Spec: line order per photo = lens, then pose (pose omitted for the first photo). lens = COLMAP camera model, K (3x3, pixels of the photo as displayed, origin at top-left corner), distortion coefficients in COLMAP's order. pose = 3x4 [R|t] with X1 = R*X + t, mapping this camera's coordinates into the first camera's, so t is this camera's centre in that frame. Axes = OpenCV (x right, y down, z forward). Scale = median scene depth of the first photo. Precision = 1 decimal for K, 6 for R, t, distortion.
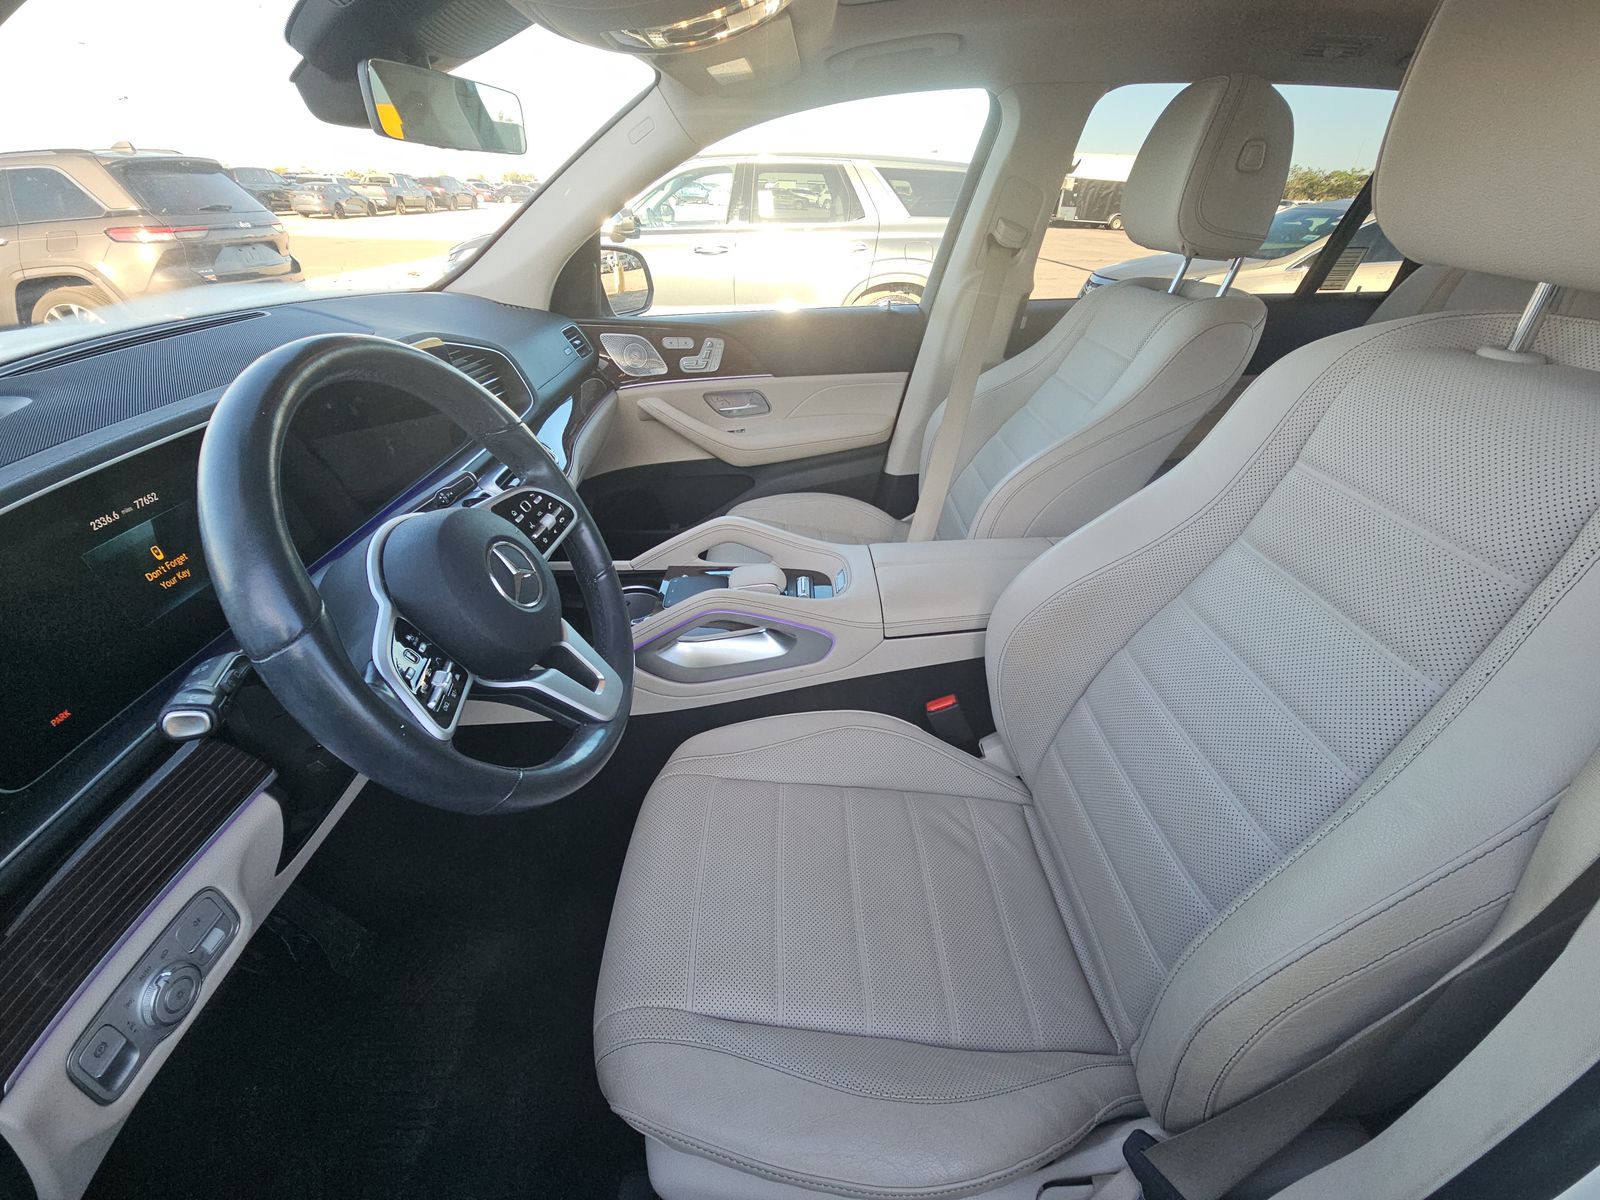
lens RADIAL K [[646.4, 0, 806.3], [0, 646.4, 596.3], [0, 0, 1]] dist [-0.002386, -0.002578]
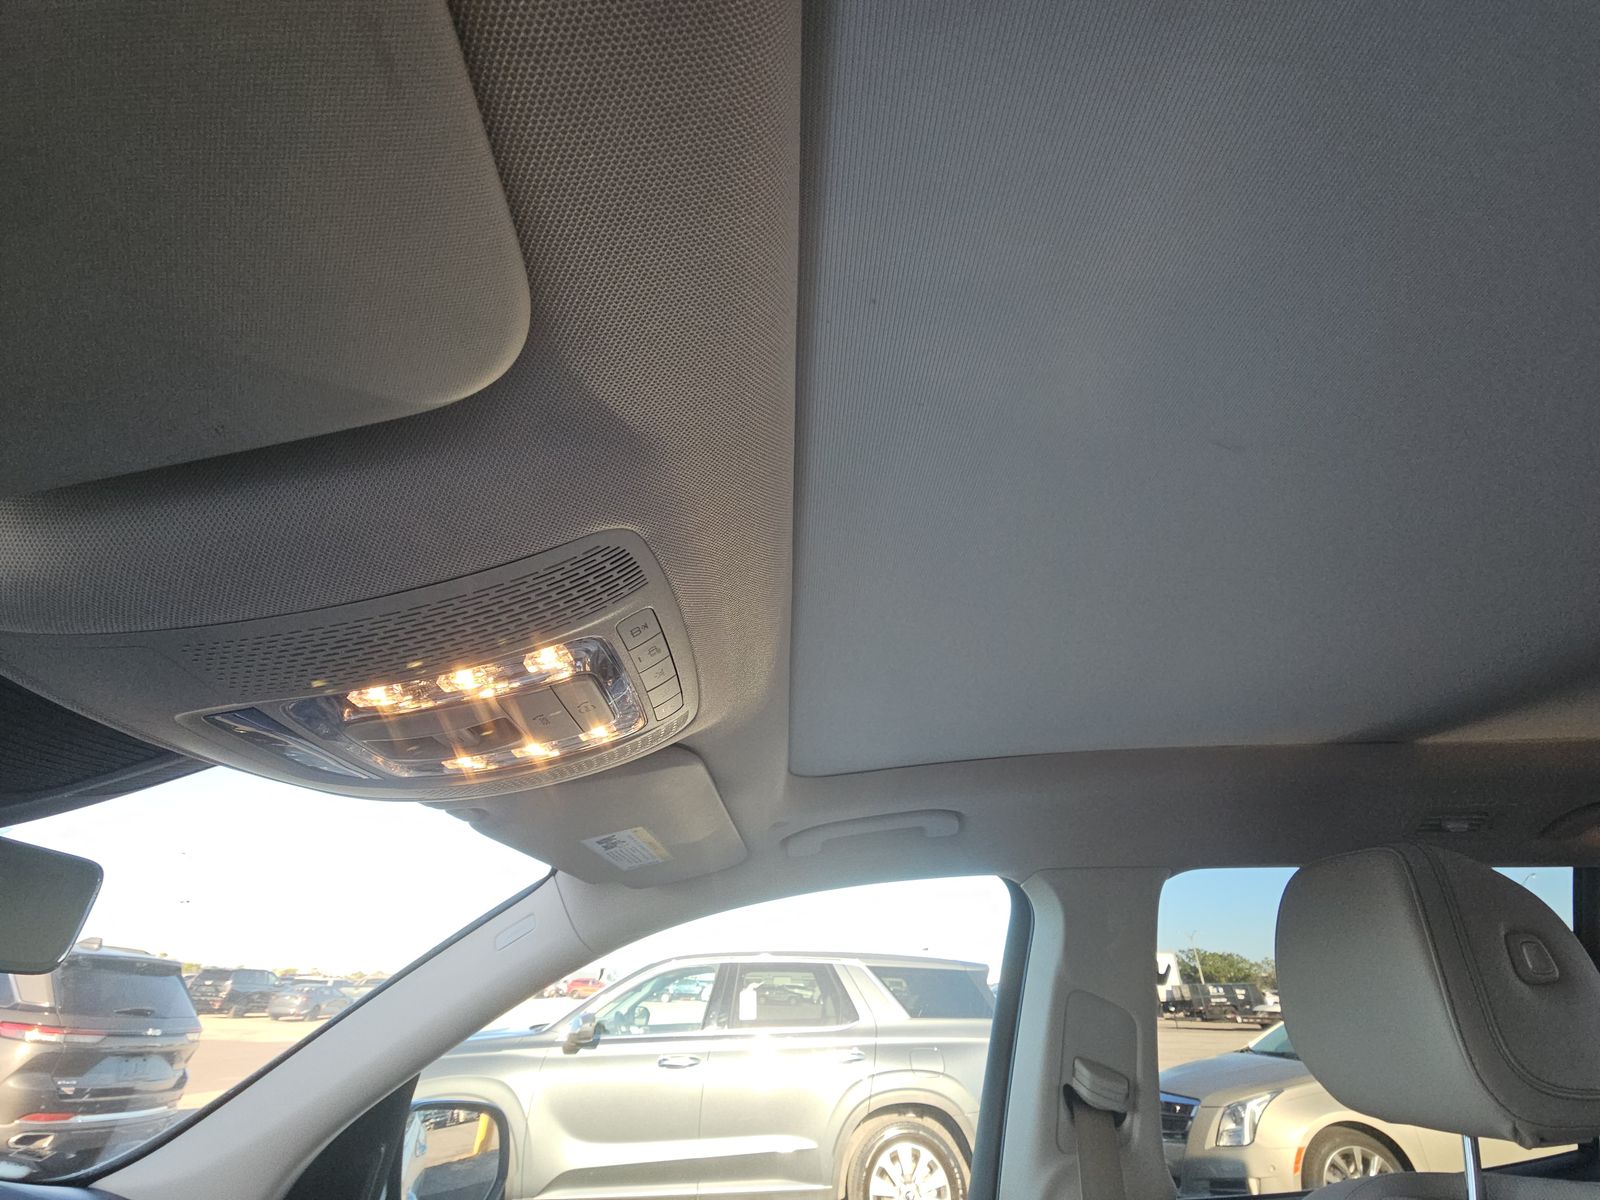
lens RADIAL K [[646.4, 0, 800.1], [0, 646.4, 601.1], [0, 0, 1]] dist [-0.002386, -0.002578]
pose [[0.999984, -0.005268, 0.002171, 0.033950], [0.004329, 0.454679, -0.890645, -0.191814], [0.003705, 0.890640, 0.454695, 0.269746]]
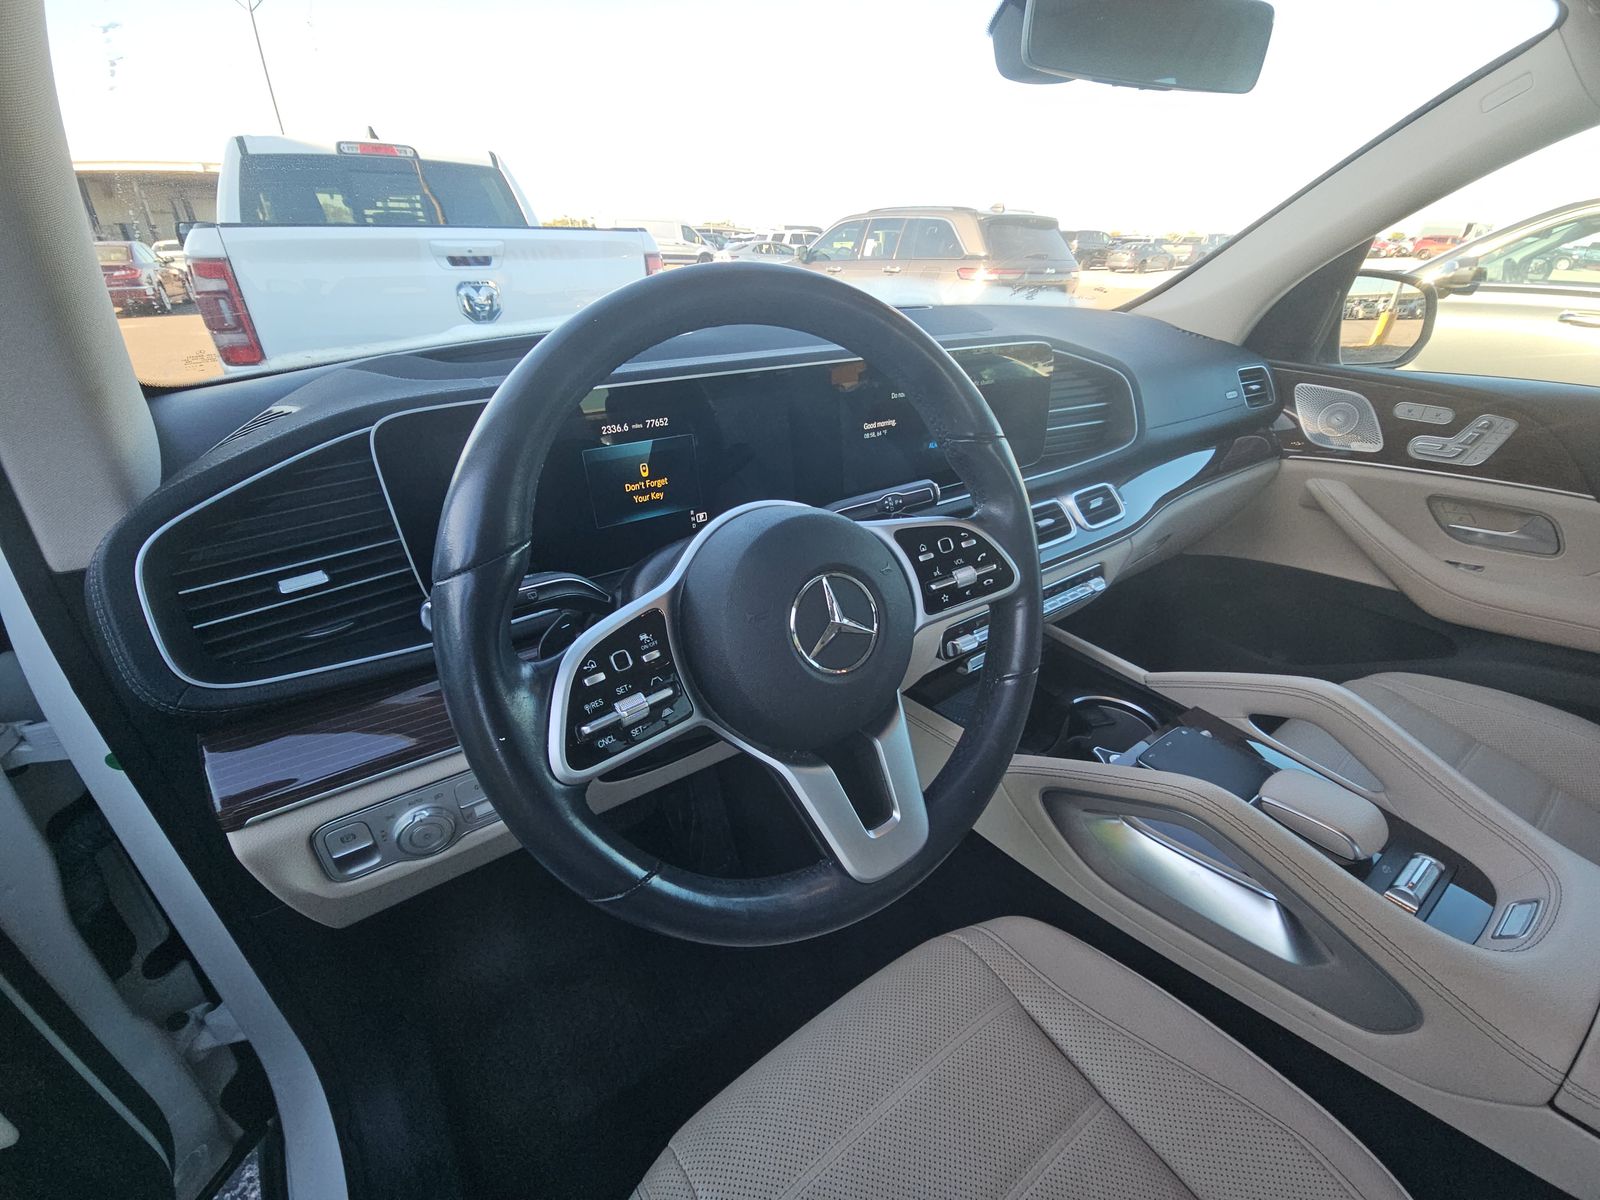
lens RADIAL K [[646.4, 0, 814.1], [0, 646.4, 600.7], [0, 0, 1]] dist [-0.002386, -0.002578]
pose [[0.555353, 0.386012, -0.736599, 0.011244], [-0.431323, 0.890996, 0.141730, -0.039488], [0.711016, 0.239002, 0.661313, 0.141055]]
